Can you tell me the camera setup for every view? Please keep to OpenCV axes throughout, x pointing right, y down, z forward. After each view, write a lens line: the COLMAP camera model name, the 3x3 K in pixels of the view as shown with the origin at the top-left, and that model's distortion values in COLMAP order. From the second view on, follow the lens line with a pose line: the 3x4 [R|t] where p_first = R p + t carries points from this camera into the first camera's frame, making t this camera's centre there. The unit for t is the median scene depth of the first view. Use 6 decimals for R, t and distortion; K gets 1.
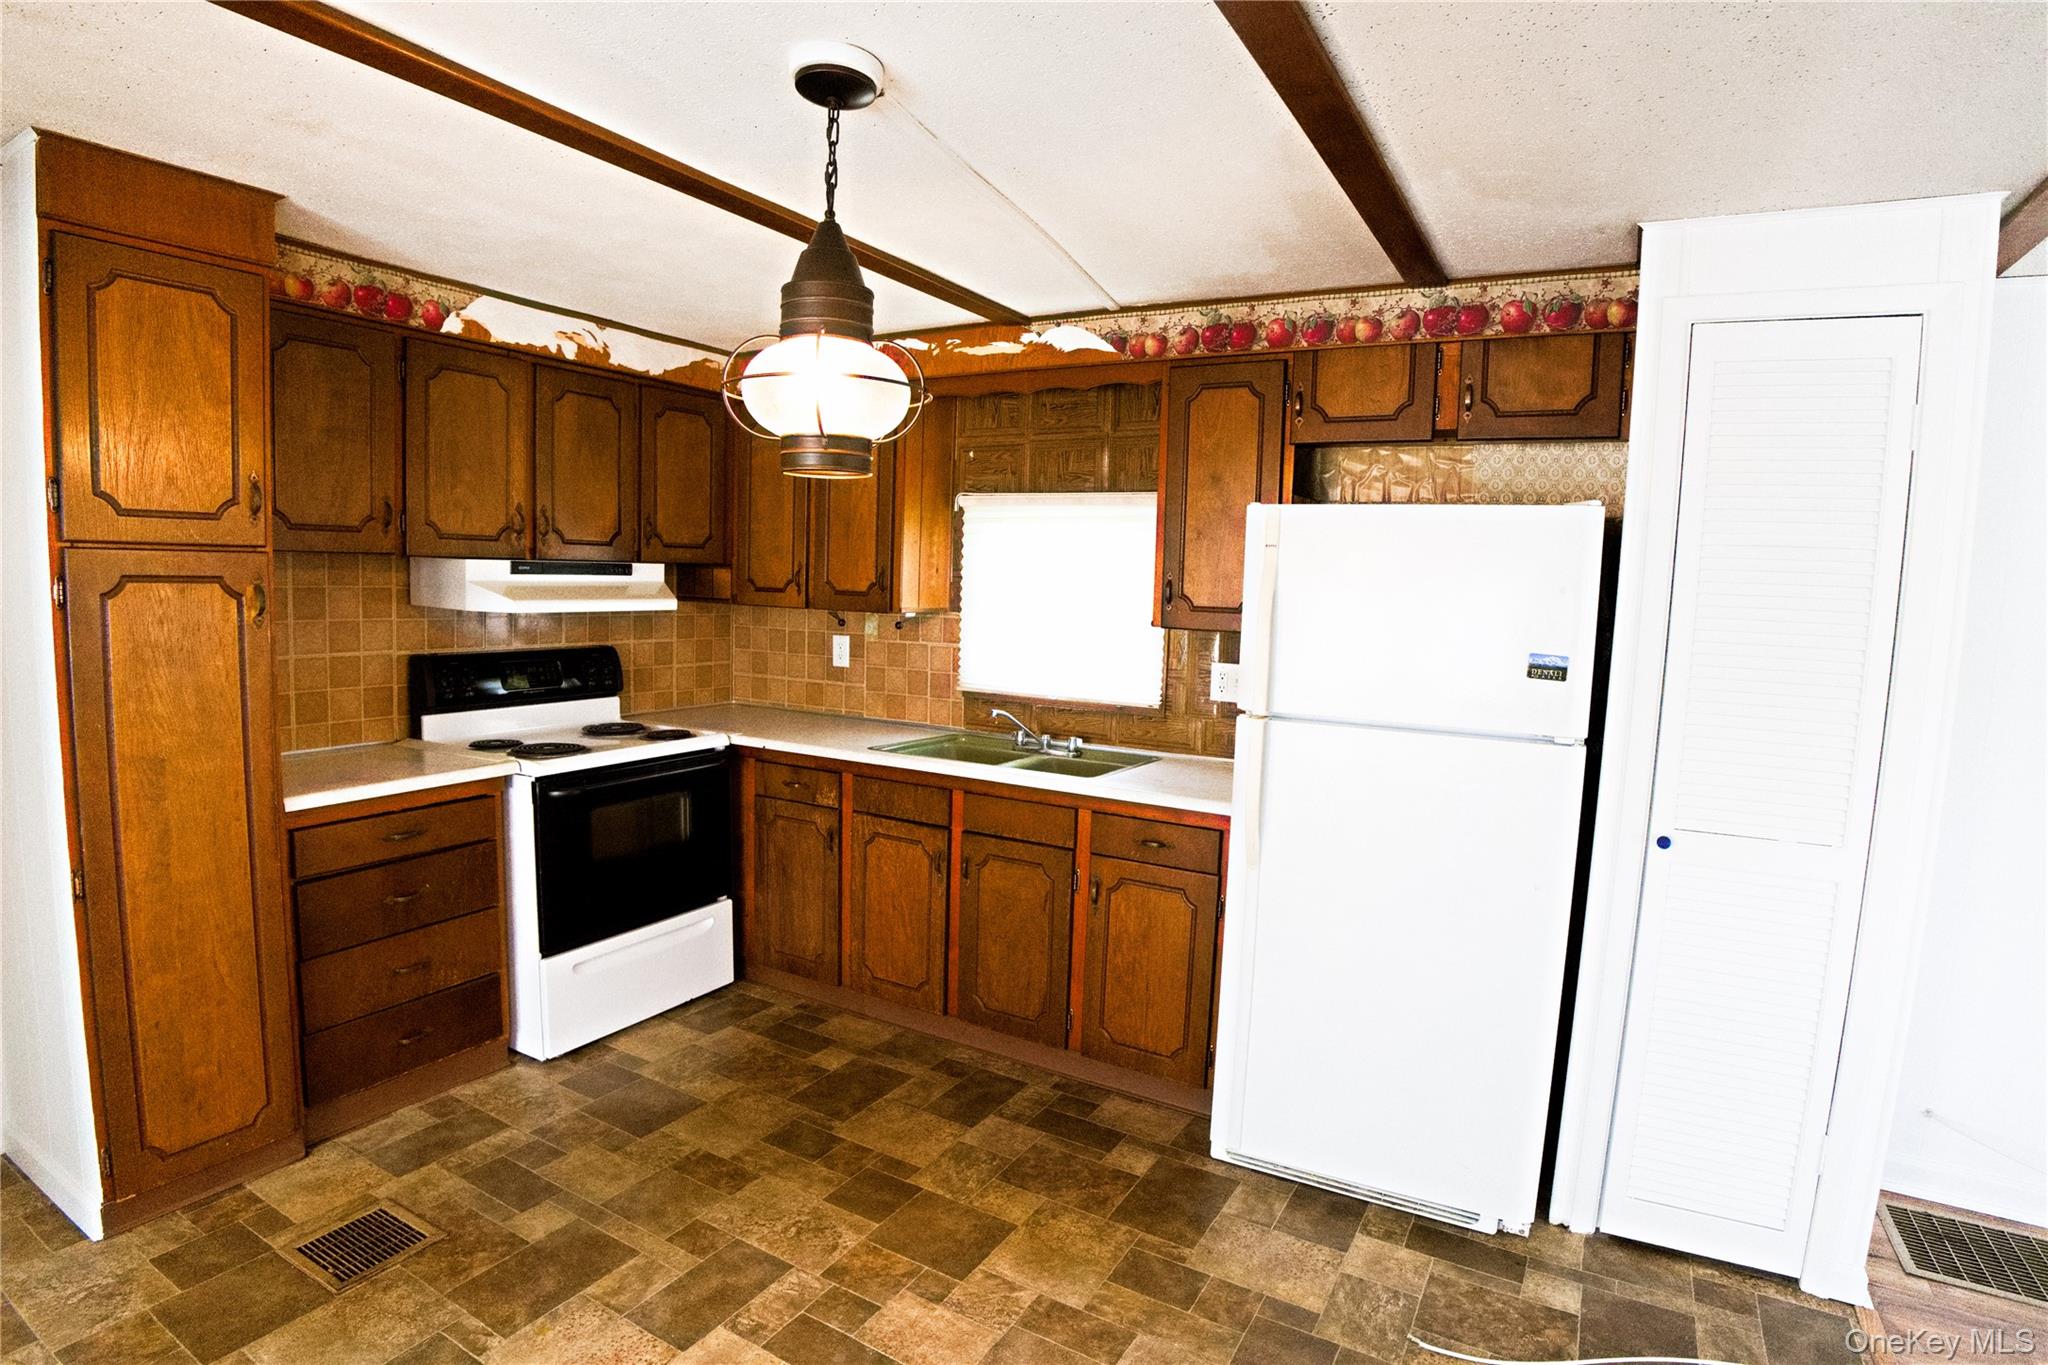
lens RADIAL K [[1026.5, 0, 1019.6], [0, 1026.5, 690.5], [0, 0, 1]] dist [-0.080016, 0.000603]
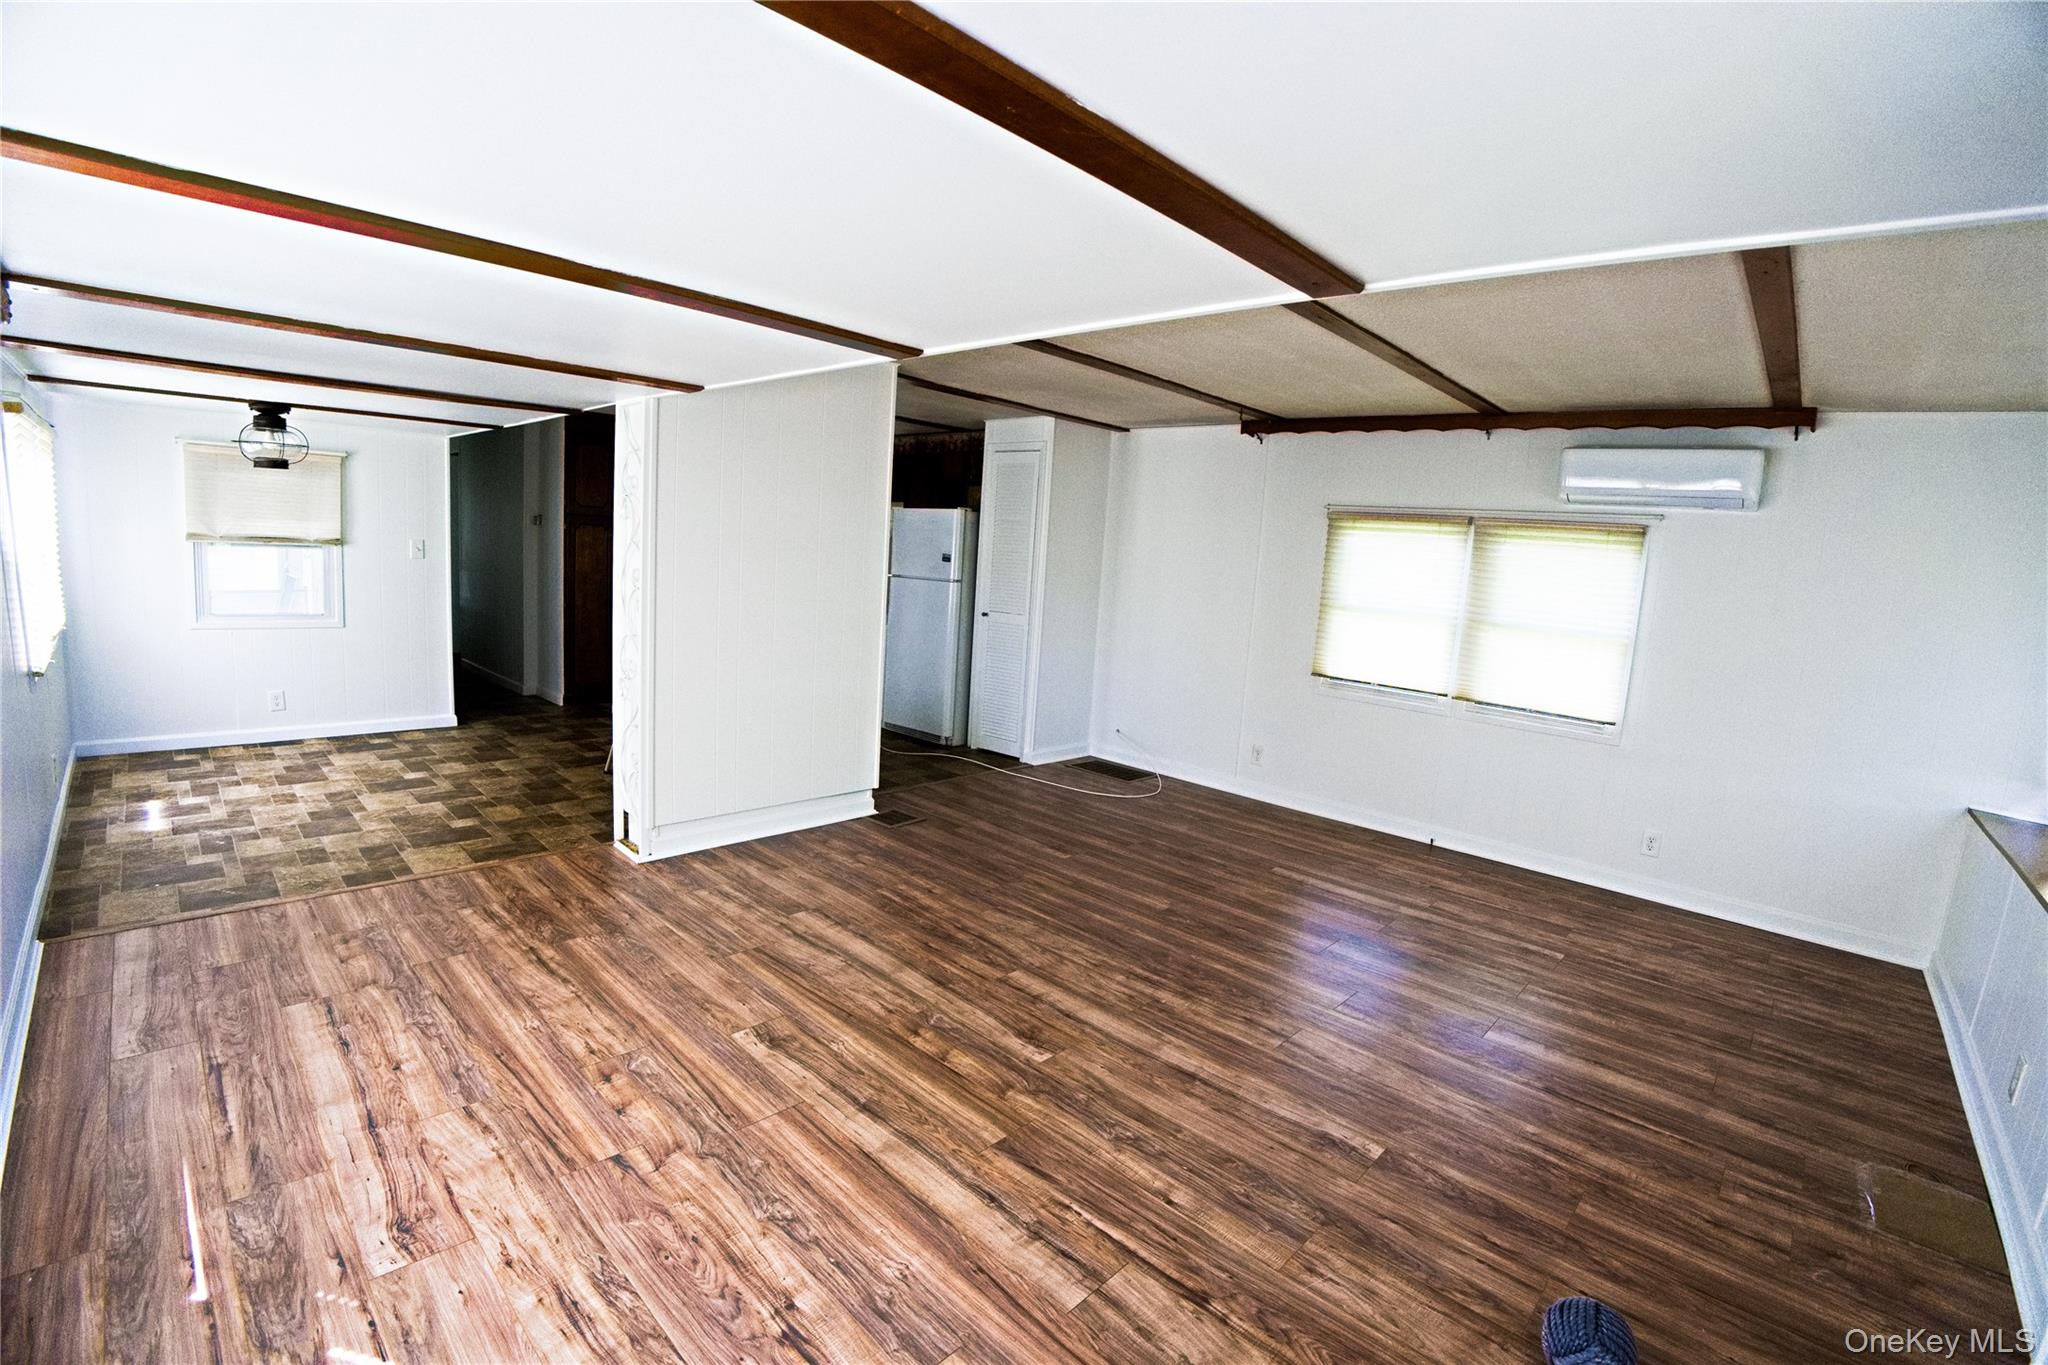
lens RADIAL K [[900.1, 0, 1024.0], [0, 900.1, 682.5], [0, 0, 1]] dist [-0.102498, 0.016608]
pose [[0.973386, 0.061547, -0.220751, 1.038492], [-0.056924, 0.998007, 0.027250, 0.208664], [0.221988, -0.013959, 0.974949, -1.313936]]
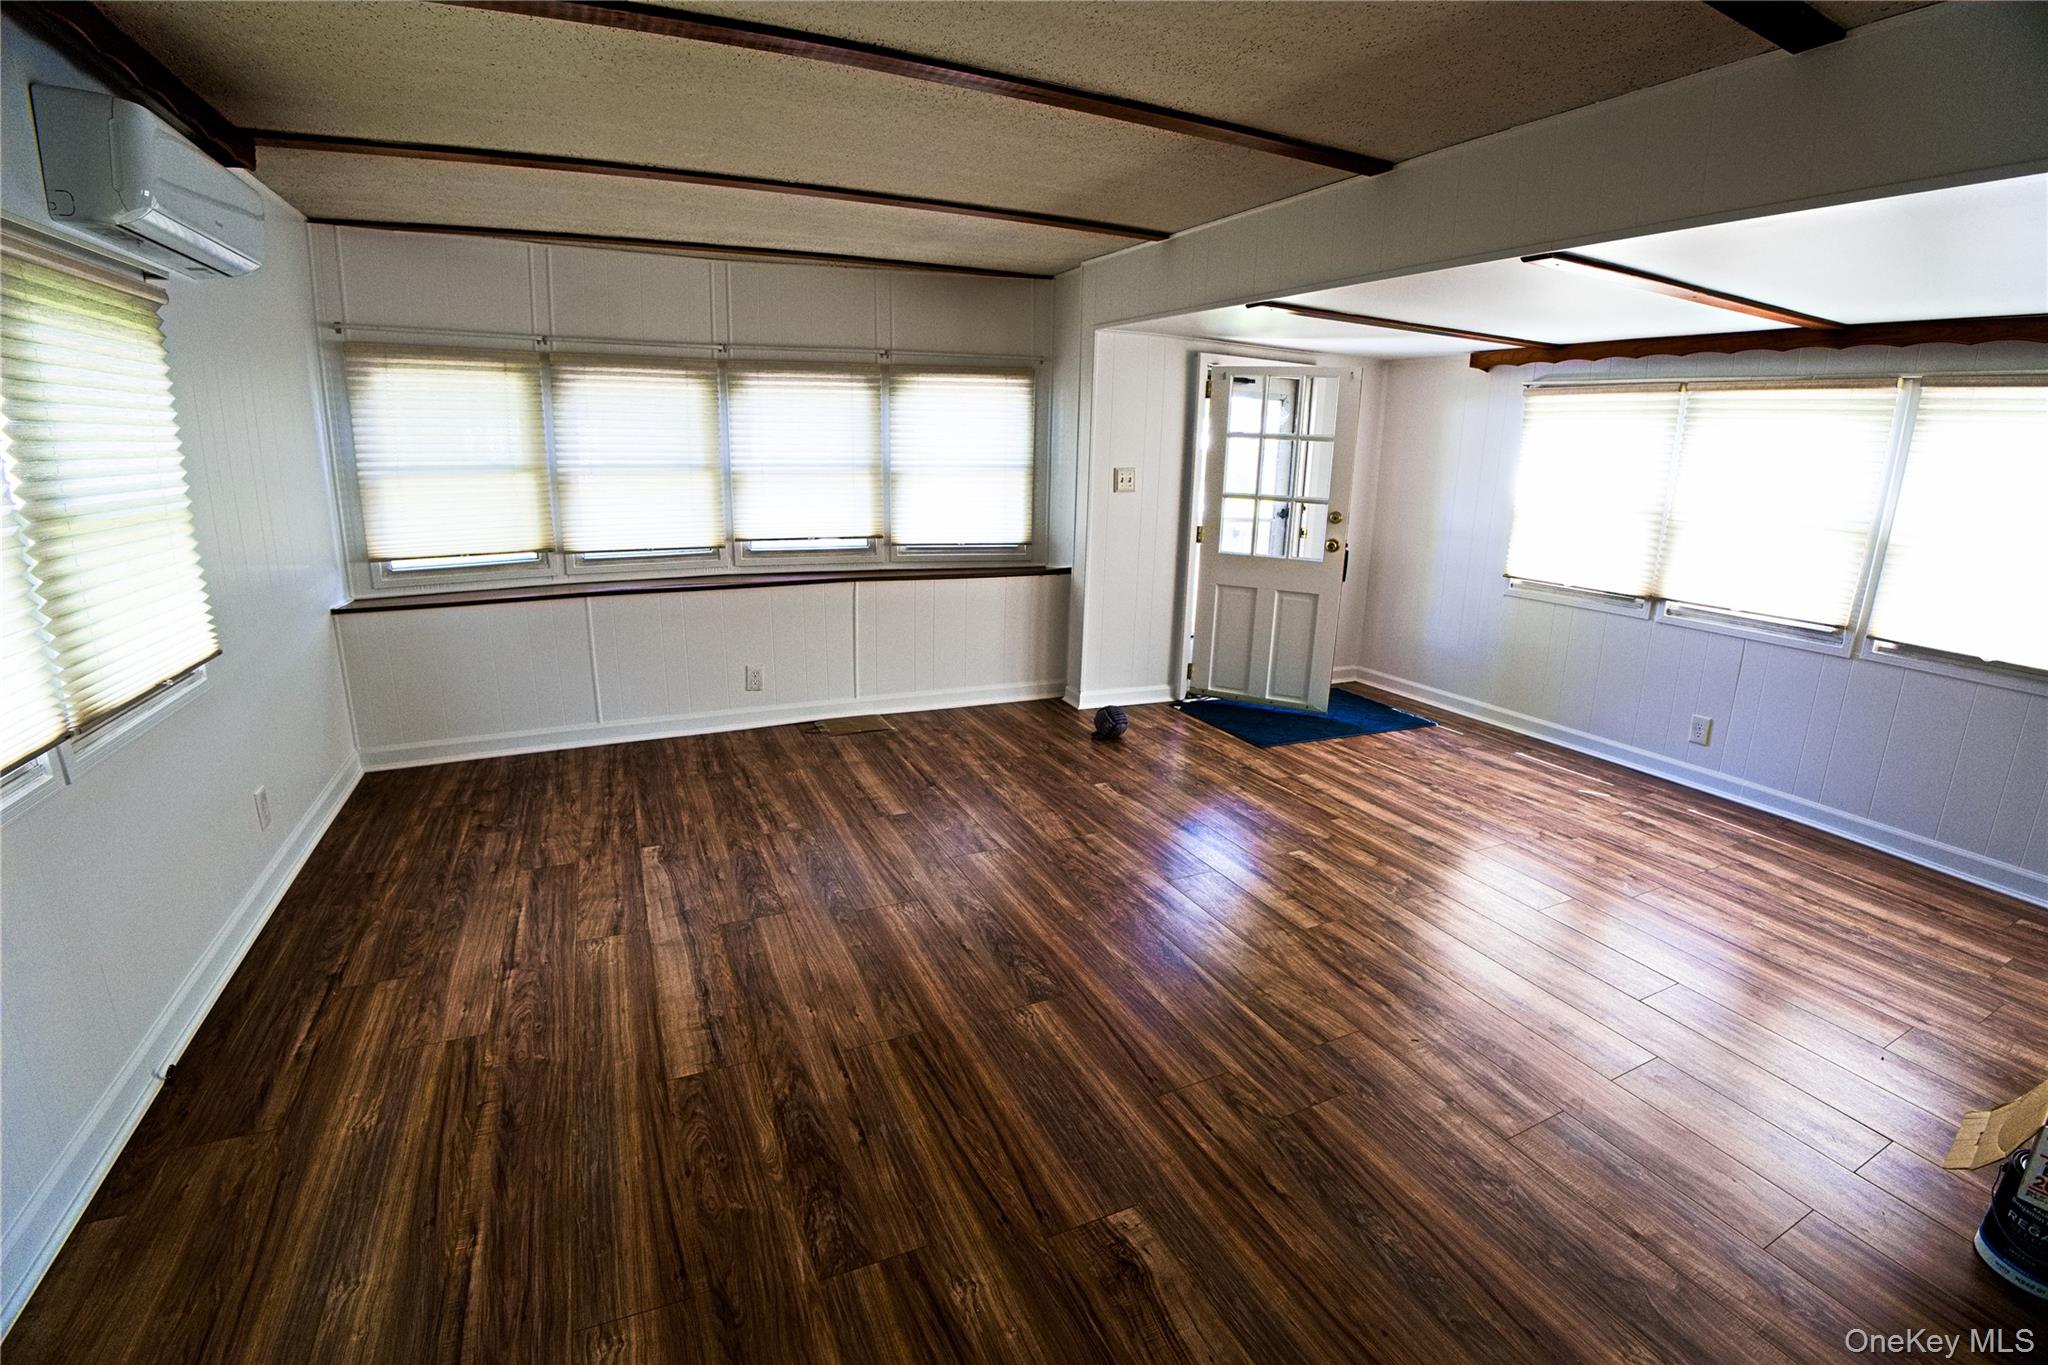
lens RADIAL K [[900.1, 0, 1024.0], [0, 900.1, 682.5], [0, 0, 1]] dist [-0.102498, 0.016608]
pose [[-0.822374, -0.197973, 0.533393, 0.631316], [0.010841, 0.931885, 0.362591, 0.013157], [-0.568844, 0.303968, -0.764212, 0.457370]]
